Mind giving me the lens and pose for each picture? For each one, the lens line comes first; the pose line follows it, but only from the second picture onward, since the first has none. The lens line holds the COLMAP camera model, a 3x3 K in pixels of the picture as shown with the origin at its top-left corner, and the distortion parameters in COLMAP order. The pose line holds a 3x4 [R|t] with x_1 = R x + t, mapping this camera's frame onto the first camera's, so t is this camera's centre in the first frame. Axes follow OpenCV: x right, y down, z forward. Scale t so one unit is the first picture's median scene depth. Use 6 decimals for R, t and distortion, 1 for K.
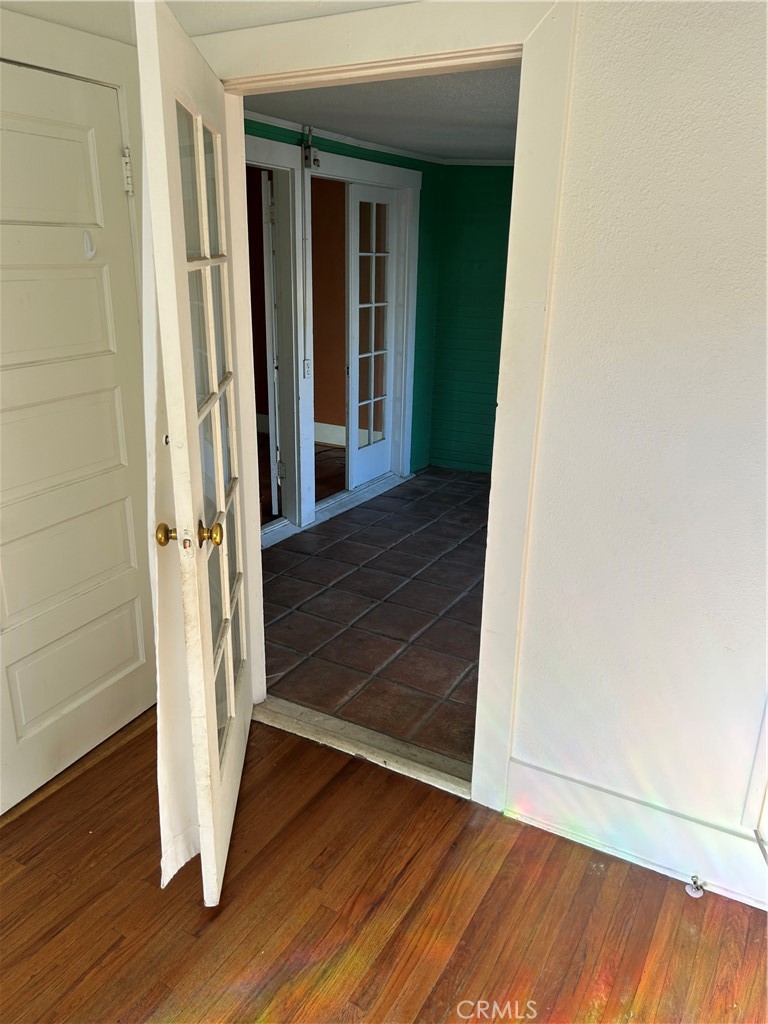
lens RADIAL K [[762.9, 0, 381.5], [0, 762.9, 553.5], [0, 0, 1]] dist [0.001975, -0.001290]
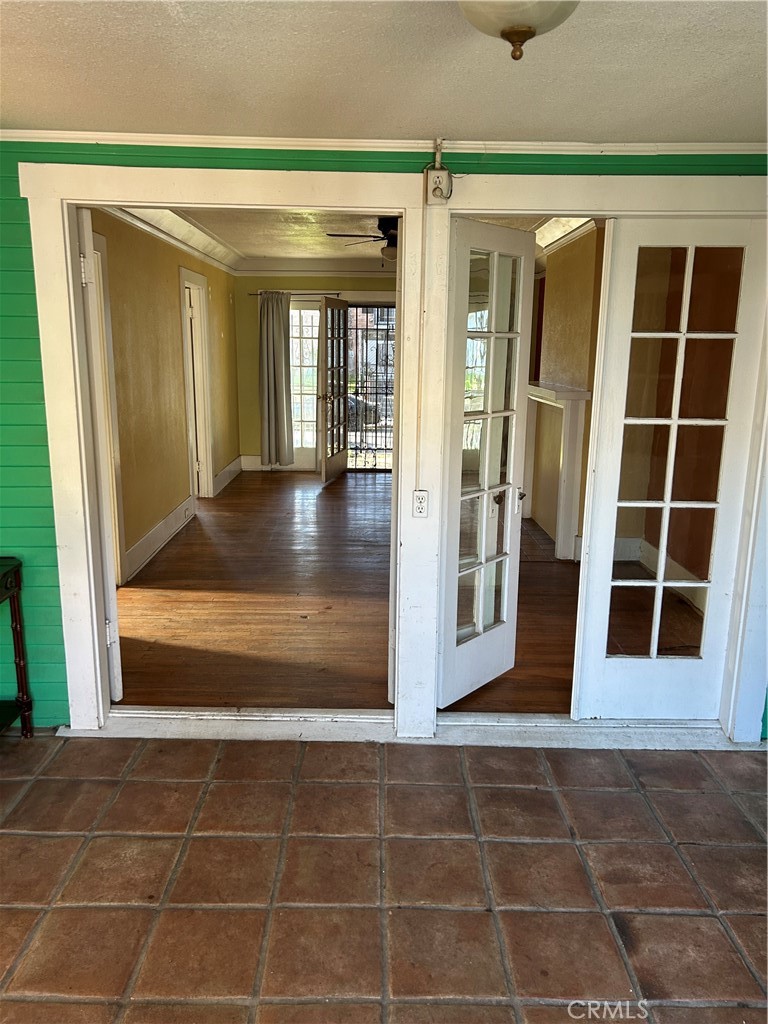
lens RADIAL K [[773.7, 0, 381.2], [0, 773.7, 506.7], [0, 0, 1]] dist [0.012585, -0.002390]
pose [[0.498647, 0.175291, -0.848896, 0.370812], [-0.326477, 0.945199, 0.003402, -0.195426], [0.802972, 0.275448, 0.528549, 0.536009]]
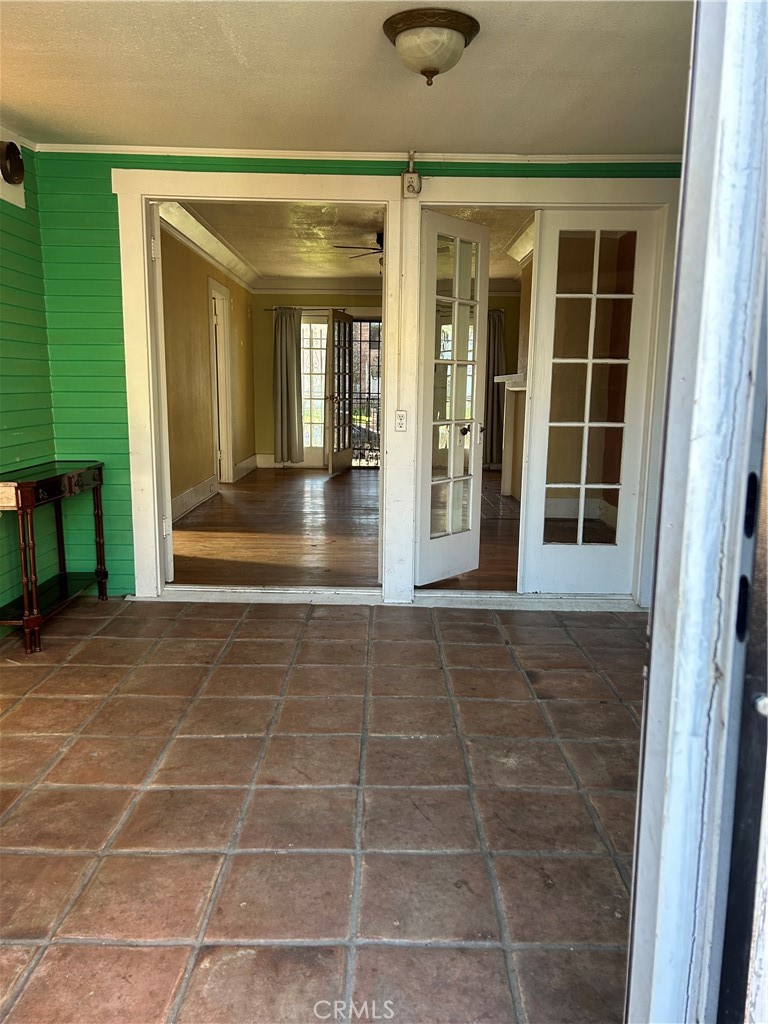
lens RADIAL K [[768.4, 0, 384.0], [0, 768.4, 512.0], [0, 0, 1]] dist [0.028195, -0.001743]
pose [[0.493426, 0.138627, -0.858669, 0.555892], [-0.328444, 0.943823, -0.036363, -0.088776], [0.805391, 0.299967, 0.511238, 0.484942]]
